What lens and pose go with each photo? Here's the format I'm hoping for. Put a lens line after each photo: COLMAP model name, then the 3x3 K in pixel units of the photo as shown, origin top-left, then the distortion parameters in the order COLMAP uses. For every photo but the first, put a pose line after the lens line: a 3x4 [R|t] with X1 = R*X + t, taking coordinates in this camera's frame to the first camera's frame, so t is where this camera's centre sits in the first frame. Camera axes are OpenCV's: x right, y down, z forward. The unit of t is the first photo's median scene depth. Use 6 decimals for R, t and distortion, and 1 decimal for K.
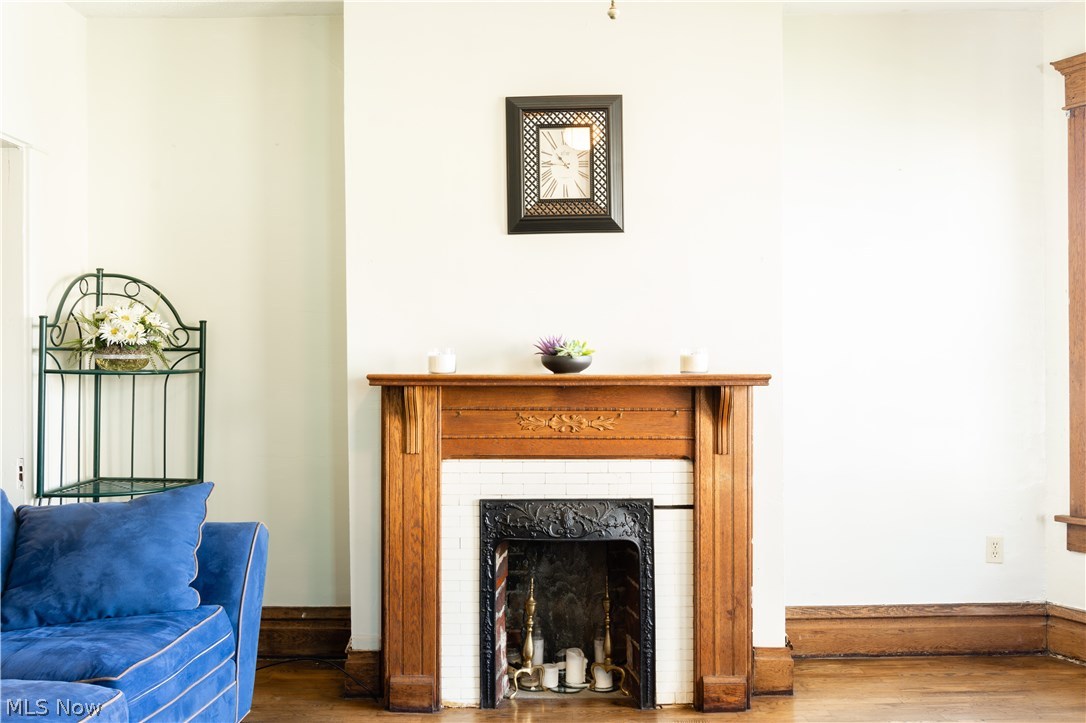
lens RADIAL K [[954.2, 0, 538.6], [0, 954.2, 363.3], [0, 0, 1]] dist [-0.006122, 0.004764]
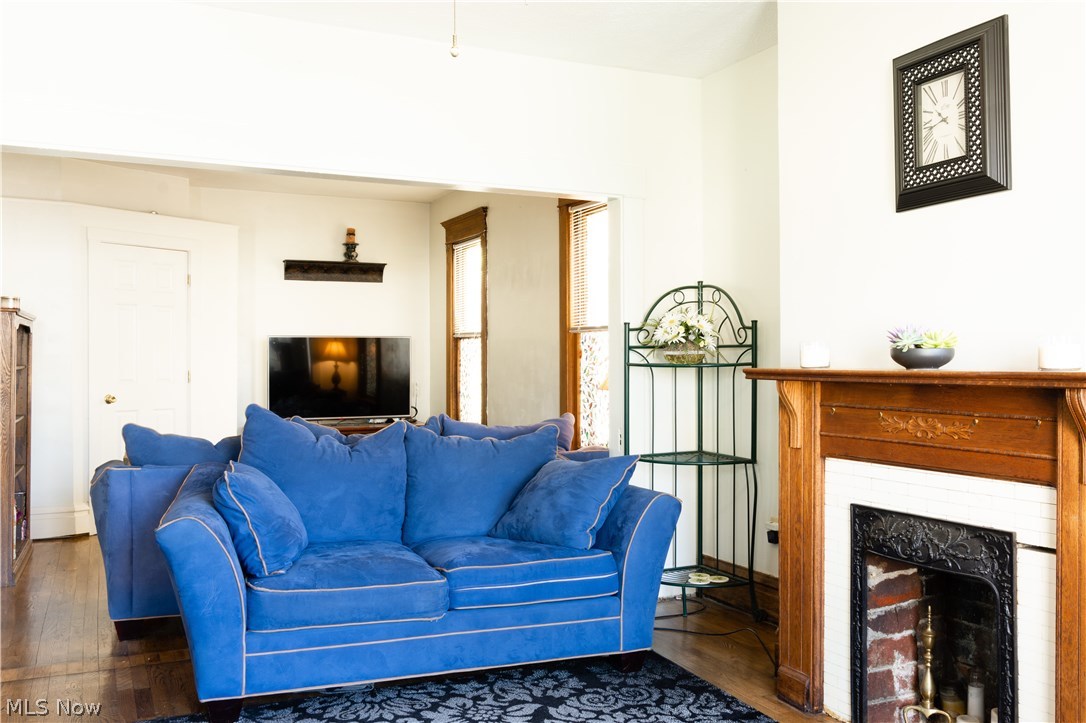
lens RADIAL K [[954.2, 0, 546.3], [0, 954.2, 360.3], [0, 0, 1]] dist [-0.006122, 0.004764]
pose [[0.435298, -0.000331, -0.900286, 0.647855], [0.004917, 0.999986, 0.002009, -0.000578], [0.900273, -0.005301, 0.435293, 0.327510]]
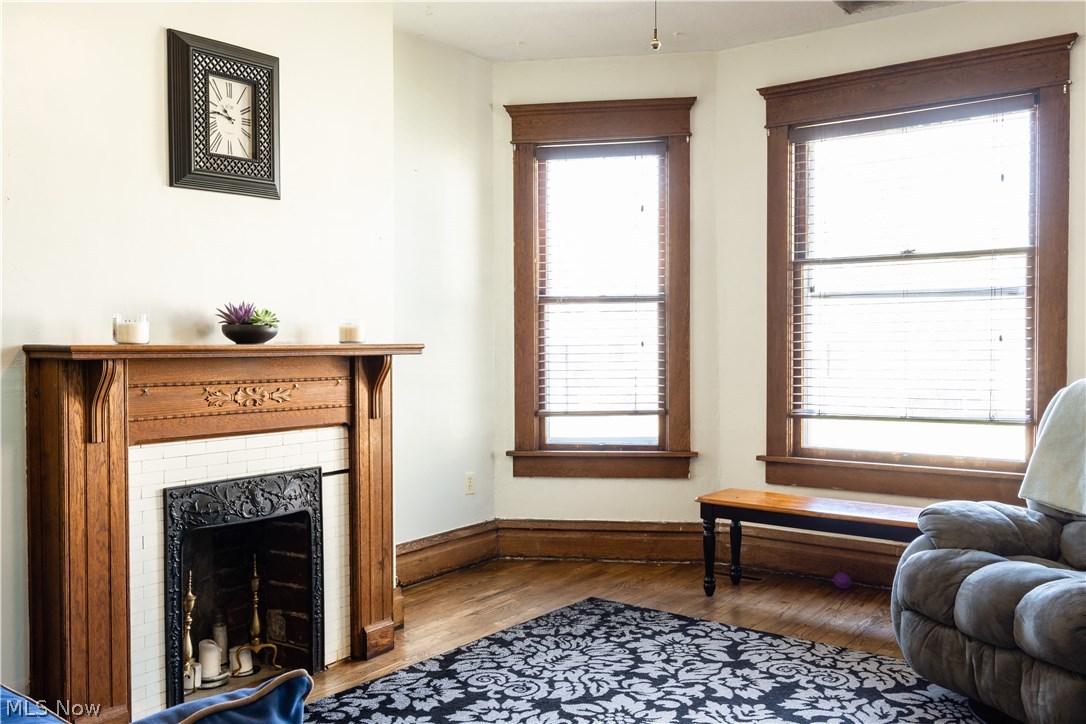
lens RADIAL K [[954.2, 0, 542.2], [0, 954.2, 358.8], [0, 0, 1]] dist [-0.006122, 0.004764]
pose [[0.588367, -0.014534, 0.808463, -0.562418], [-0.003104, 0.999790, 0.020233, 0.005427], [-0.808588, -0.014413, 0.588199, 0.211230]]
